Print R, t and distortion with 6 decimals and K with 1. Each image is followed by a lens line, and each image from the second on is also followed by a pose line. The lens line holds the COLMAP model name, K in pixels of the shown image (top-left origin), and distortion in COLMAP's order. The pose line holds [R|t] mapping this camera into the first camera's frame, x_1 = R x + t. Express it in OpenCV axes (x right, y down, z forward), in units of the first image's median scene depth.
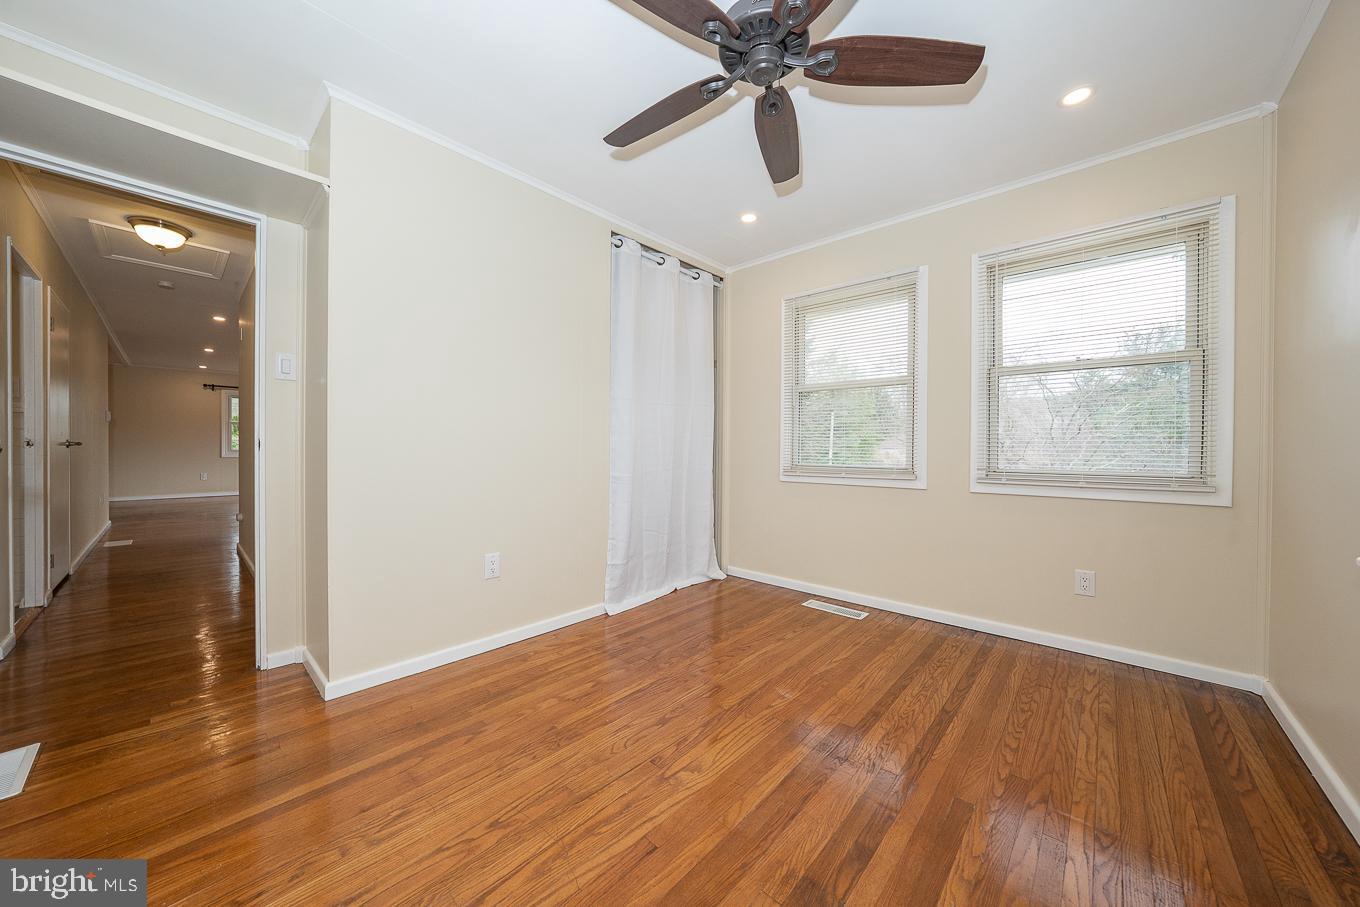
lens RADIAL K [[469.5, 0, 683.1], [0, 469.5, 453.9], [0, 0, 1]] dist [-0.031315, 0.007043]
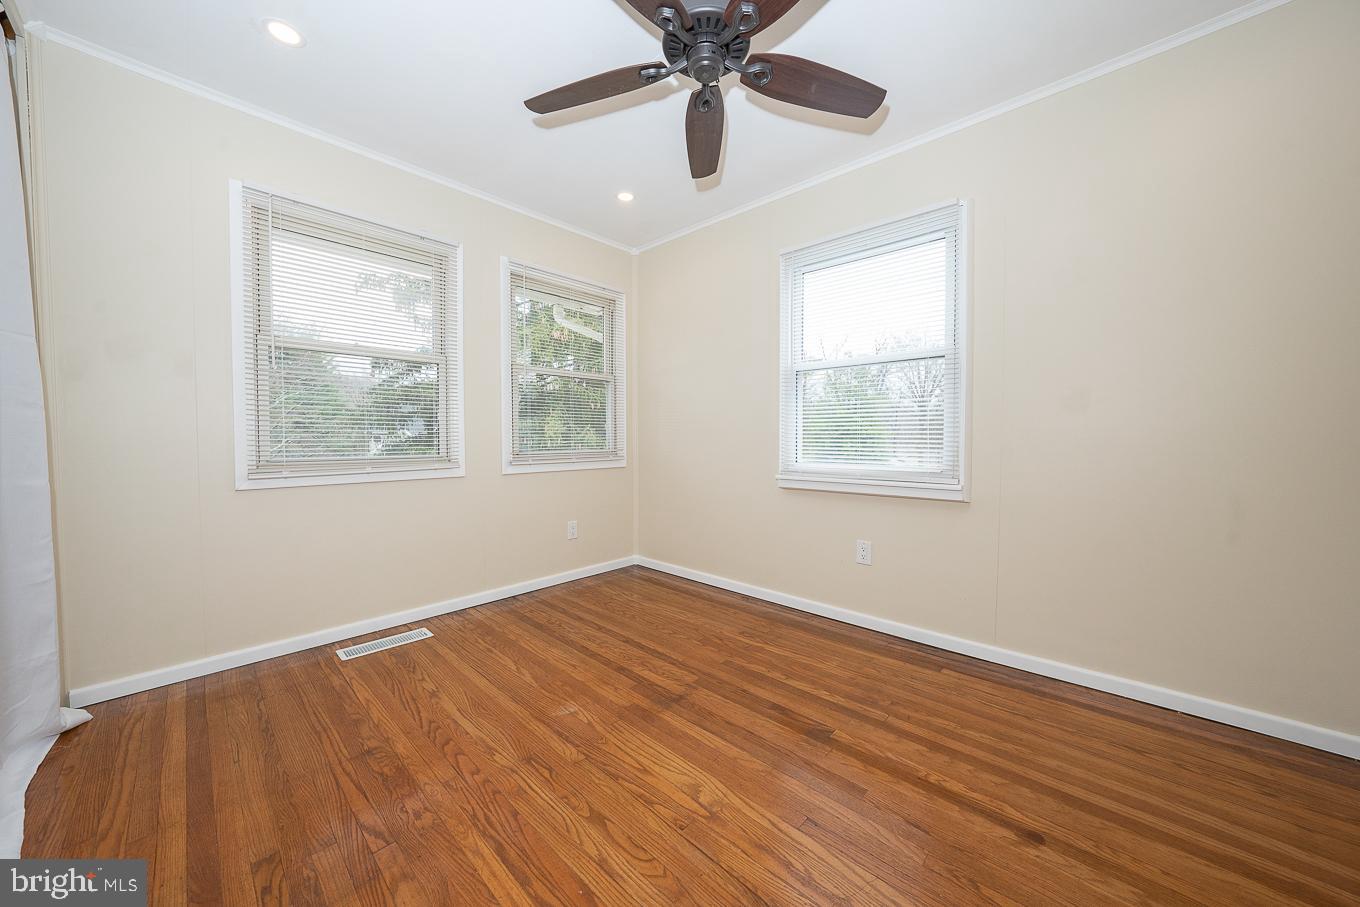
lens RADIAL K [[469.5, 0, 683.1], [0, 469.5, 453.9], [0, 0, 1]] dist [-0.031315, 0.007043]
pose [[0.016907, -0.044841, 0.998851, -0.580033], [0.011489, 0.998937, 0.044651, -0.013233], [-0.999791, 0.010721, 0.017404, 0.679601]]
